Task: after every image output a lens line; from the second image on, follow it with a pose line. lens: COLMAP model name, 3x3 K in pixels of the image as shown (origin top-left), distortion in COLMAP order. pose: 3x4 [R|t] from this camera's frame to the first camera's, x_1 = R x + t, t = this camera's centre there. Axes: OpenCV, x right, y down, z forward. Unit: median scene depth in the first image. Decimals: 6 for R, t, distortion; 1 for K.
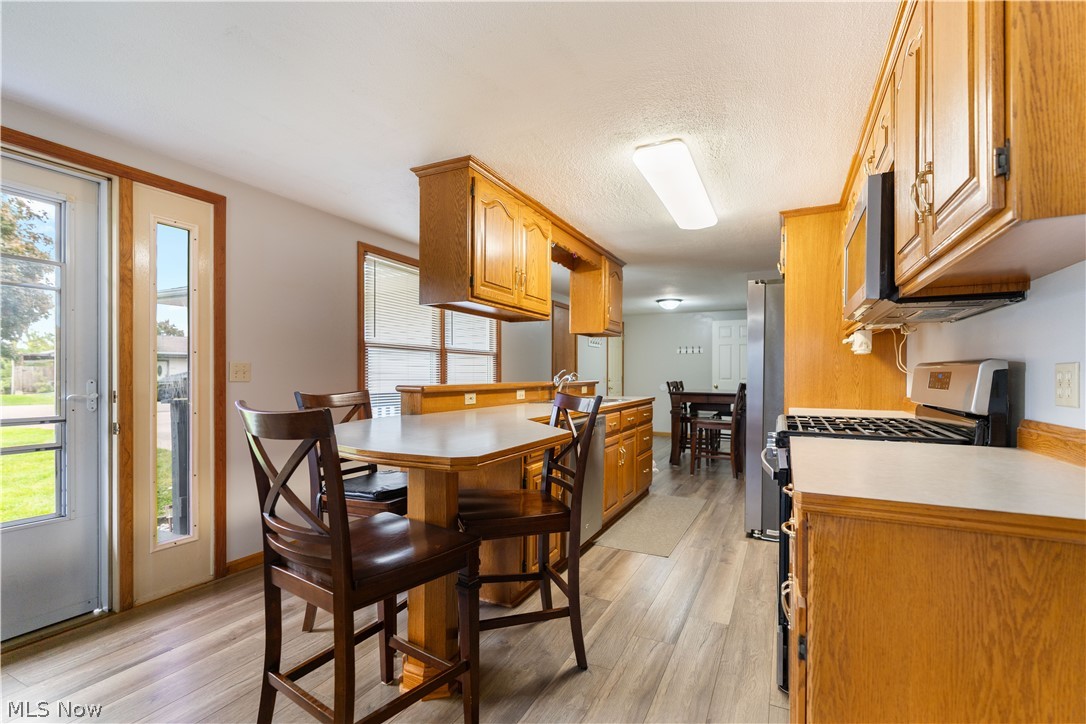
lens RADIAL K [[496.8, 0, 542.5], [0, 496.8, 376.4], [0, 0, 1]] dist [-0.002298, -0.000243]
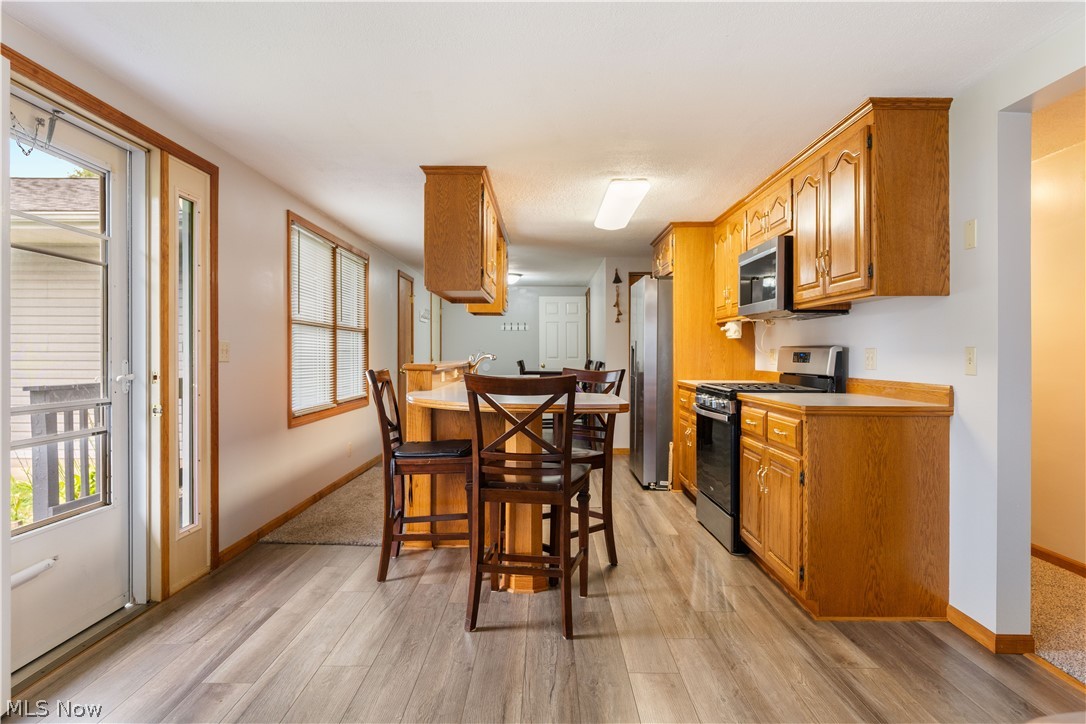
lens RADIAL K [[661.1, 0, 537.9], [0, 661.1, 351.9], [0, 0, 1]] dist [-0.004637, 0.000046]
pose [[0.901040, 0.000317, 0.433736, -0.516130], [0.001946, 0.999987, -0.004772, -0.000973], [-0.433732, 0.005144, 0.901027, -0.326829]]
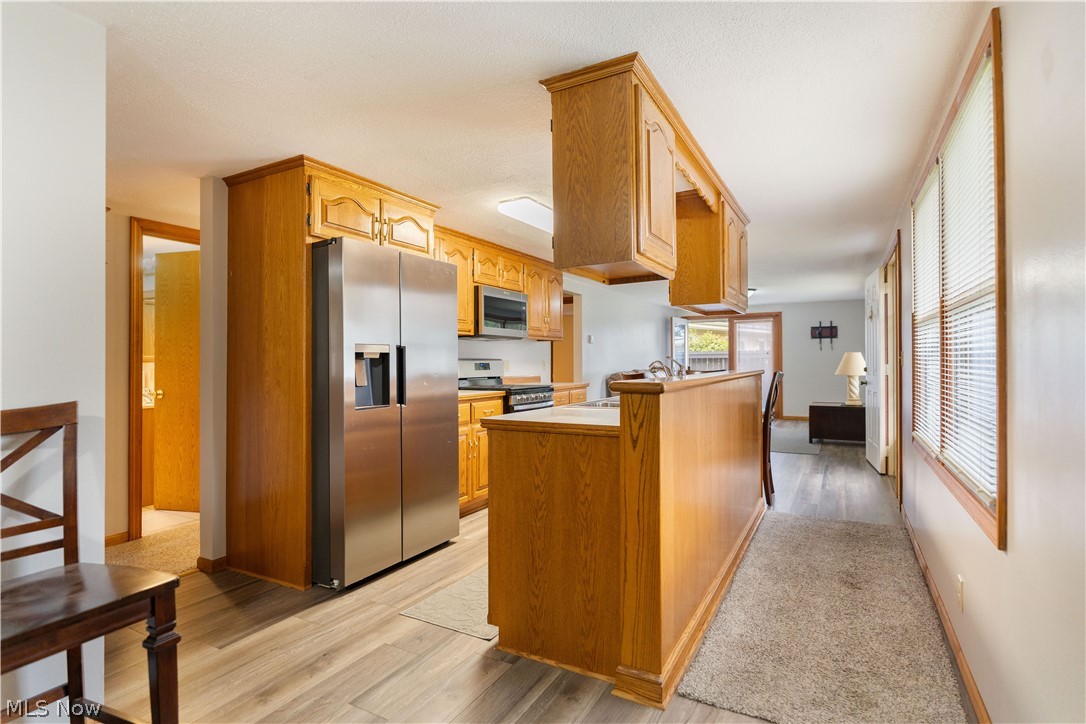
lens RADIAL K [[548.5, 0, 544.6], [0, 548.5, 365.0], [0, 0, 1]] dist [-0.003267, -0.000417]
pose [[-0.999023, 0.008040, 0.043465, 0.206580], [0.008508, 0.999908, 0.010585, -0.013305], [-0.043376, 0.010945, -0.998999, 2.061100]]
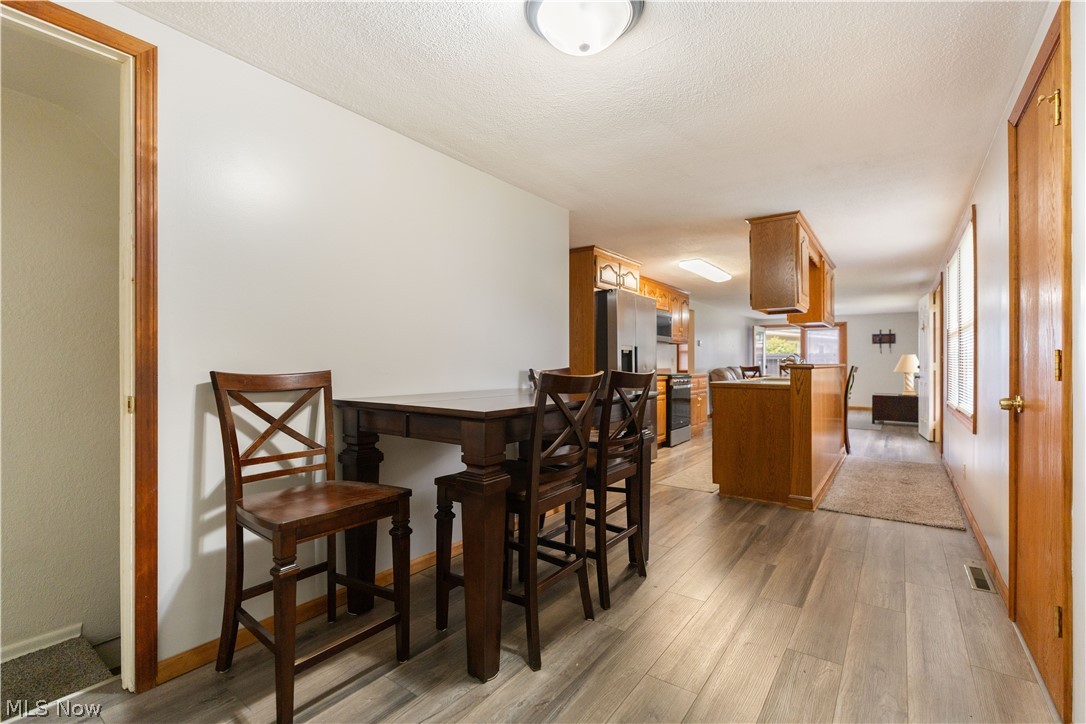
lens RADIAL K [[502.2, 0, 543.0], [0, 502.2, 362.0], [0, 0, 1]] dist [-0.001624, -0.000446]
pose [[-0.986868, -0.001831, 0.161518, 0.520903], [-0.001487, 0.999996, 0.002252, 0.005447], [-0.161522, 0.001982, -0.986867, 2.692140]]
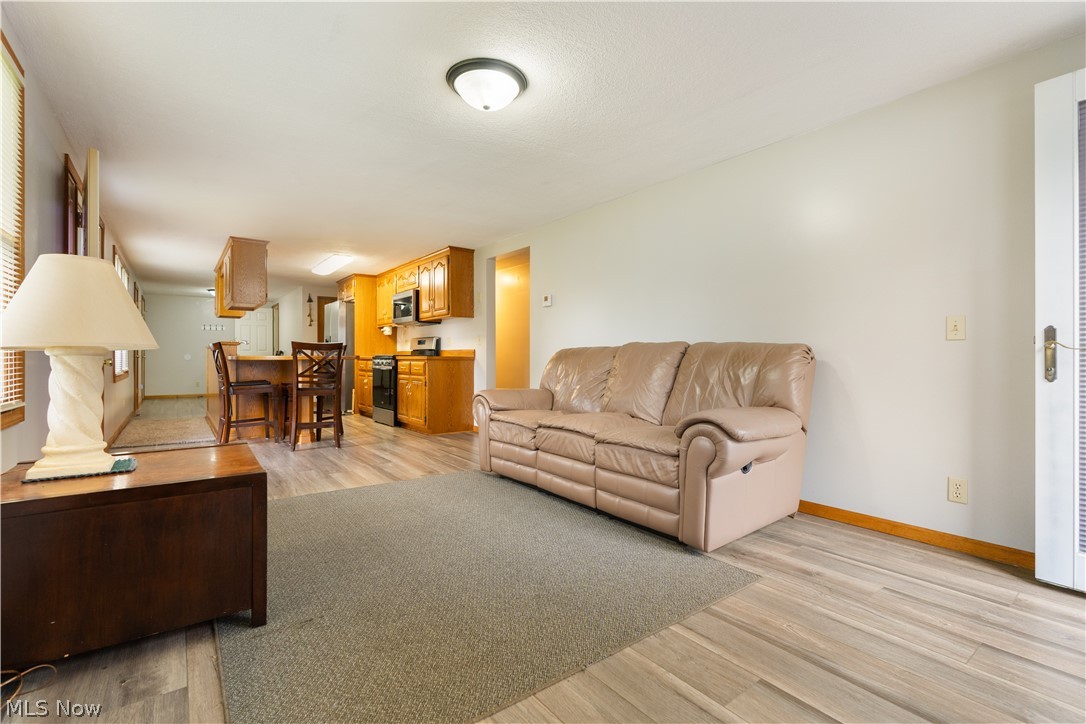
lens RADIAL K [[493.9, 0, 544.7], [0, 493.9, 356.1], [0, 0, 1]] dist [-0.001988, -0.000266]
pose [[0.449786, 0.000188, 0.893136, -1.165264], [0.004498, 0.999987, -0.002475, 0.068366], [-0.893125, 0.005131, 0.449780, -0.831576]]
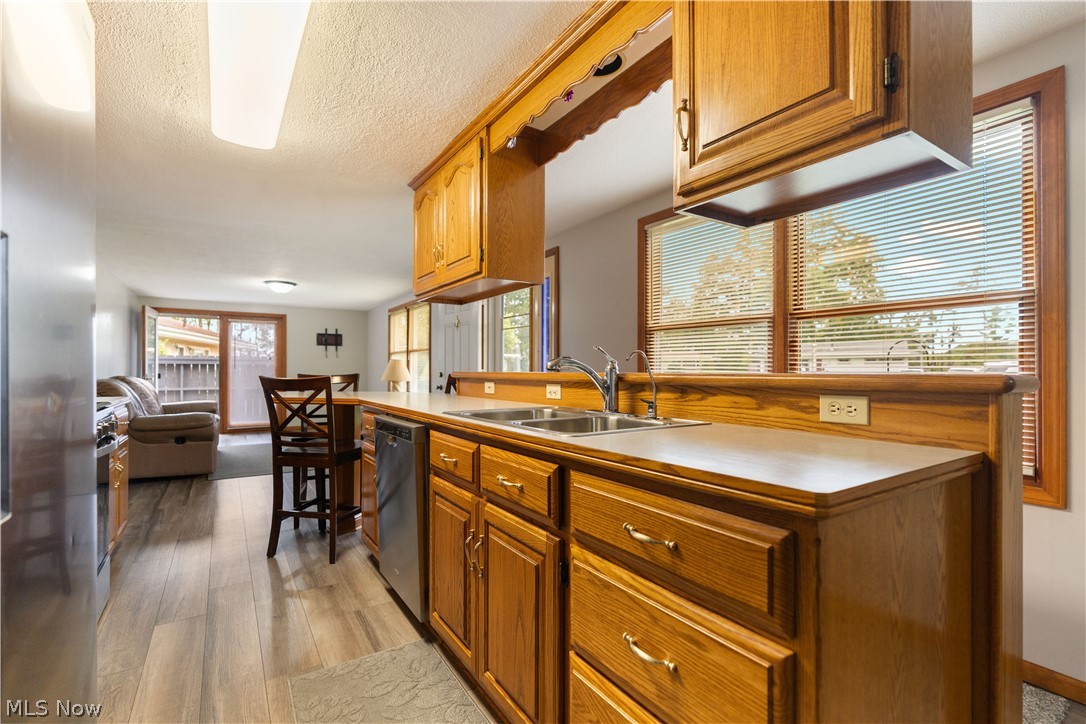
lens RADIAL K [[490.2, 0, 544.5], [0, 490.2, 364.9], [0, 0, 1]] dist [-0.000433, 0.000160]
pose [[-0.505794, -0.009016, -0.862607, 0.534773], [-0.004227, 0.999959, -0.007973, 0.008429], [0.862644, -0.000387, -0.505811, 1.394354]]
